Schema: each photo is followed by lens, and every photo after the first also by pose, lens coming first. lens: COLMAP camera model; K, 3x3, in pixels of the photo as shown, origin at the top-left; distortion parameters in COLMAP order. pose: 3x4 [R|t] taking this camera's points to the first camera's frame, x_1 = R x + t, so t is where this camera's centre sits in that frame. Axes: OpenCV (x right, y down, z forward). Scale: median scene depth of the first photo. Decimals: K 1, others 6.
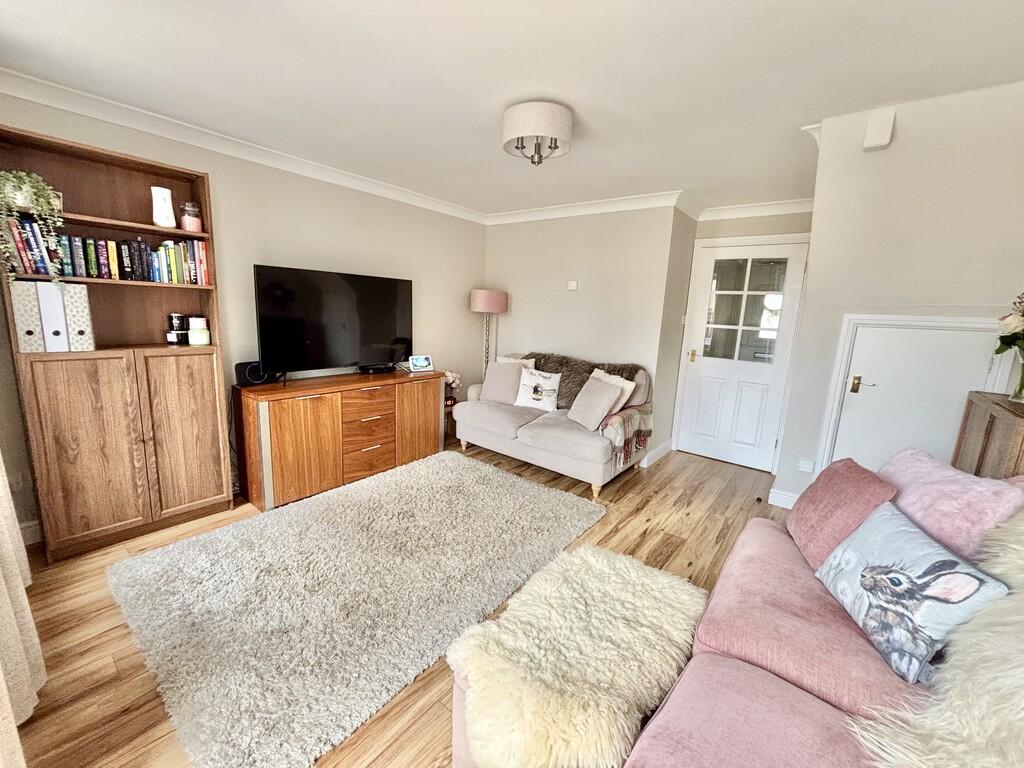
lens RADIAL K [[411.1, 0, 510.0], [0, 411.1, 383.7], [0, 0, 1]] dist [0.001809, 0.000001]
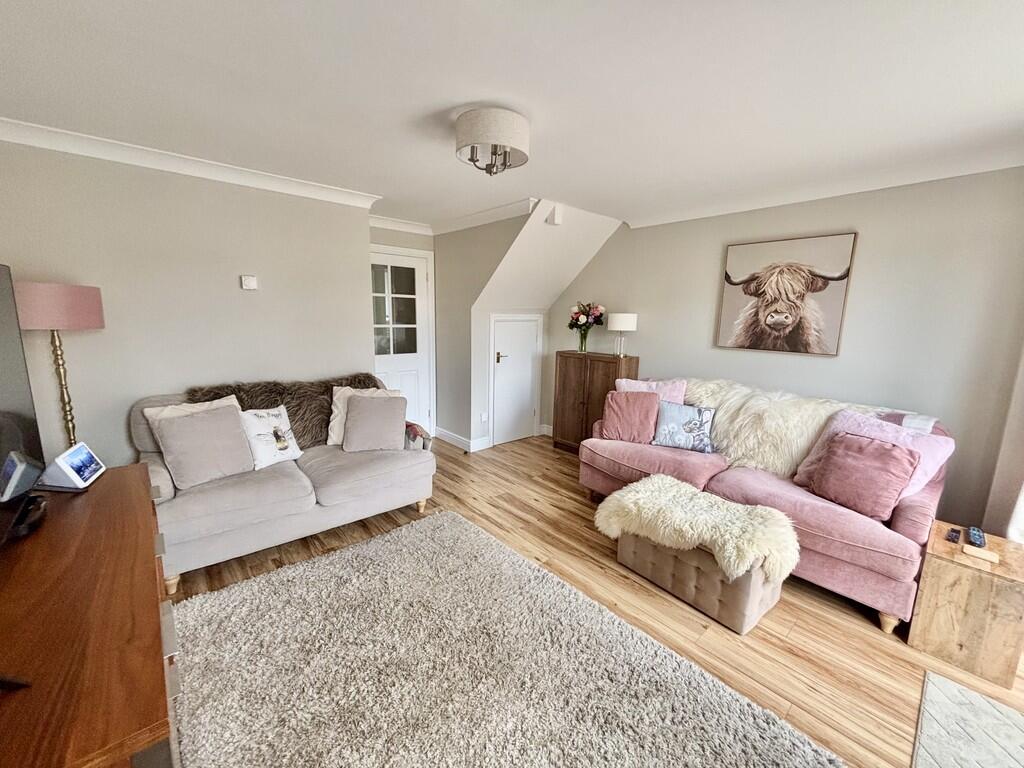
lens RADIAL K [[411.1, 0, 510.3], [0, 411.1, 382.4], [0, 0, 1]] dist [0.001809, 0.000001]
pose [[0.162969, -0.206116, 0.964861, -0.572280], [0.162072, 0.970243, 0.179891, -0.146850], [-0.973229, 0.127060, 0.191525, 0.522917]]
